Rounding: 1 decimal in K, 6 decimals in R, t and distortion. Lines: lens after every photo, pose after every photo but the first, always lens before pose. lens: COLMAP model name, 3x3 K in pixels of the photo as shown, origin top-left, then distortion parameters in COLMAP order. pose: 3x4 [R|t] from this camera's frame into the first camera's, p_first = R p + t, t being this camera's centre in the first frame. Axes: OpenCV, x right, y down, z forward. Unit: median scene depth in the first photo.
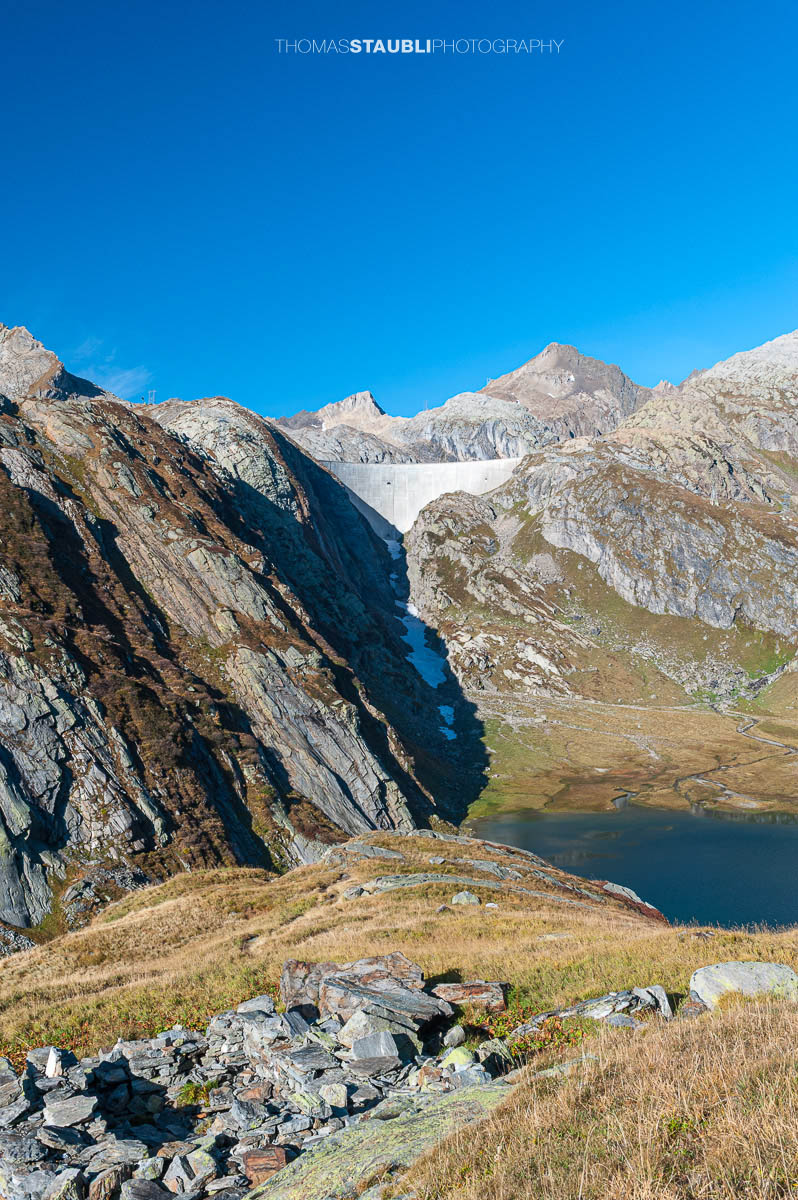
lens RADIAL K [[1041.8, 0, 407.4], [0, 1041.8, 594.8], [0, 0, 1]] dist [-0.016189, -0.006371]
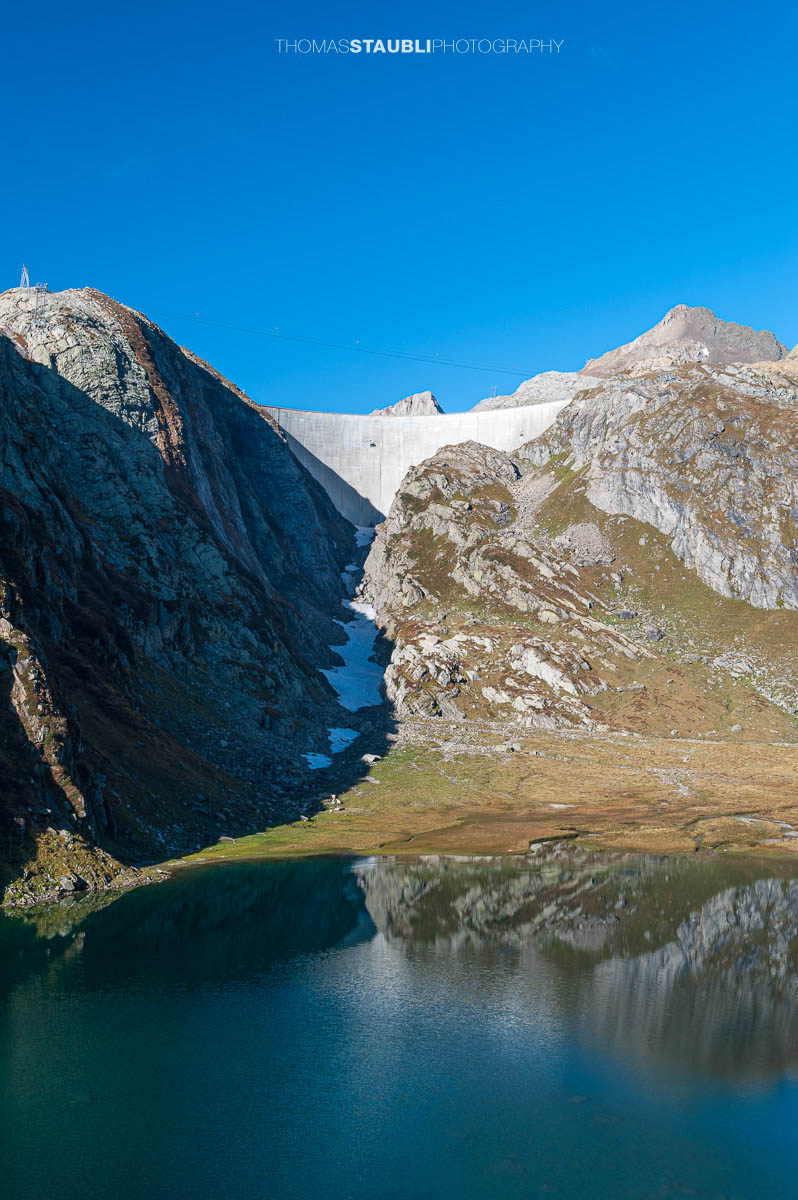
lens RADIAL K [[1424.6, 0, 412.2], [0, 1424.6, 598.9], [0, 0, 1]] dist [-0.029308, -0.012899]
pose [[0.997483, 0.002978, -0.070850, 0.092346], [-0.007934, 0.997532, -0.069768, 0.066125], [0.070467, 0.070155, 0.995044, 0.173701]]
